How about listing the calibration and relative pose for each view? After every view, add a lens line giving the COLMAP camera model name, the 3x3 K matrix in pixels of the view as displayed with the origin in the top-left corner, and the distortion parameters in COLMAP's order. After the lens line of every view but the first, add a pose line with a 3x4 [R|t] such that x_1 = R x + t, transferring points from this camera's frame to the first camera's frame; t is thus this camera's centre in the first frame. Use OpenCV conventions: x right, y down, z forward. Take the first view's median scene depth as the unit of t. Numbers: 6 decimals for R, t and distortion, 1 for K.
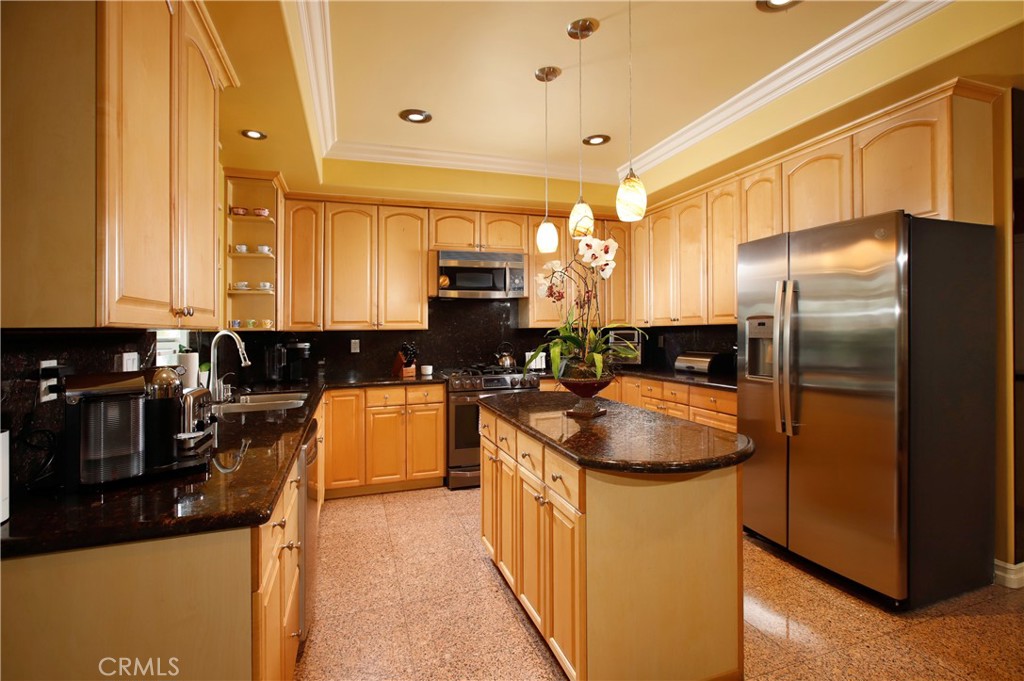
lens RADIAL K [[462.3, 0, 512.0], [0, 462.3, 340.5], [0, 0, 1]] dist [-0.000538, -0.000017]
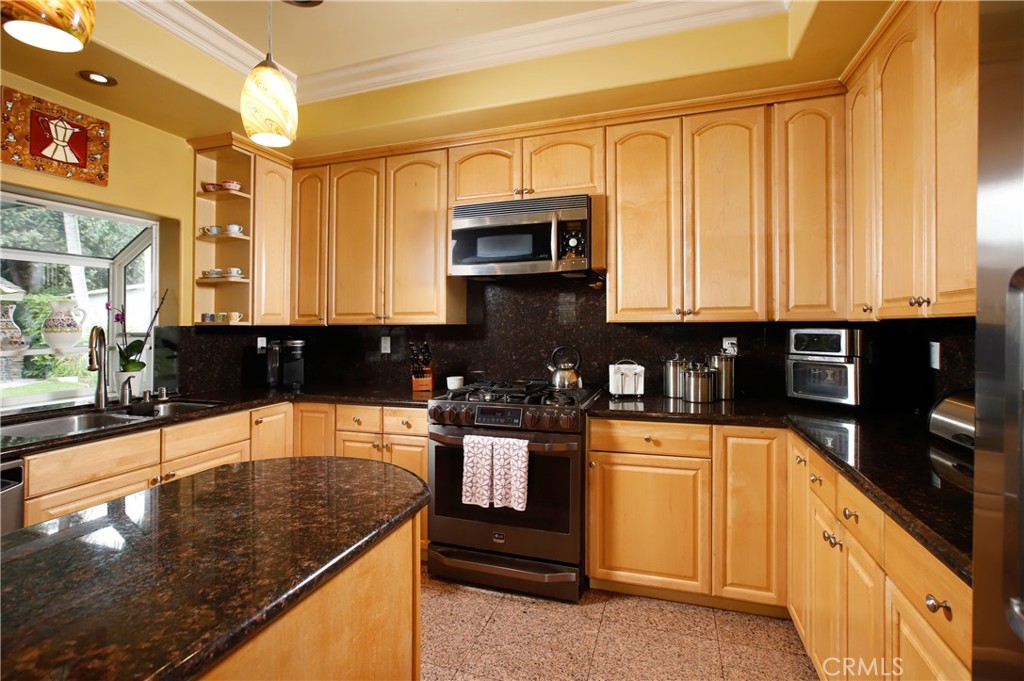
lens RADIAL K [[485.3, 0, 510.6], [0, 485.3, 326.0], [0, 0, 1]] dist [-0.003264, 0.015212]
pose [[0.796114, 0.008513, -0.605087, 0.336997], [-0.015907, 0.999850, -0.006861, -0.018221], [0.604938, 0.015087, 0.796130, 0.494333]]
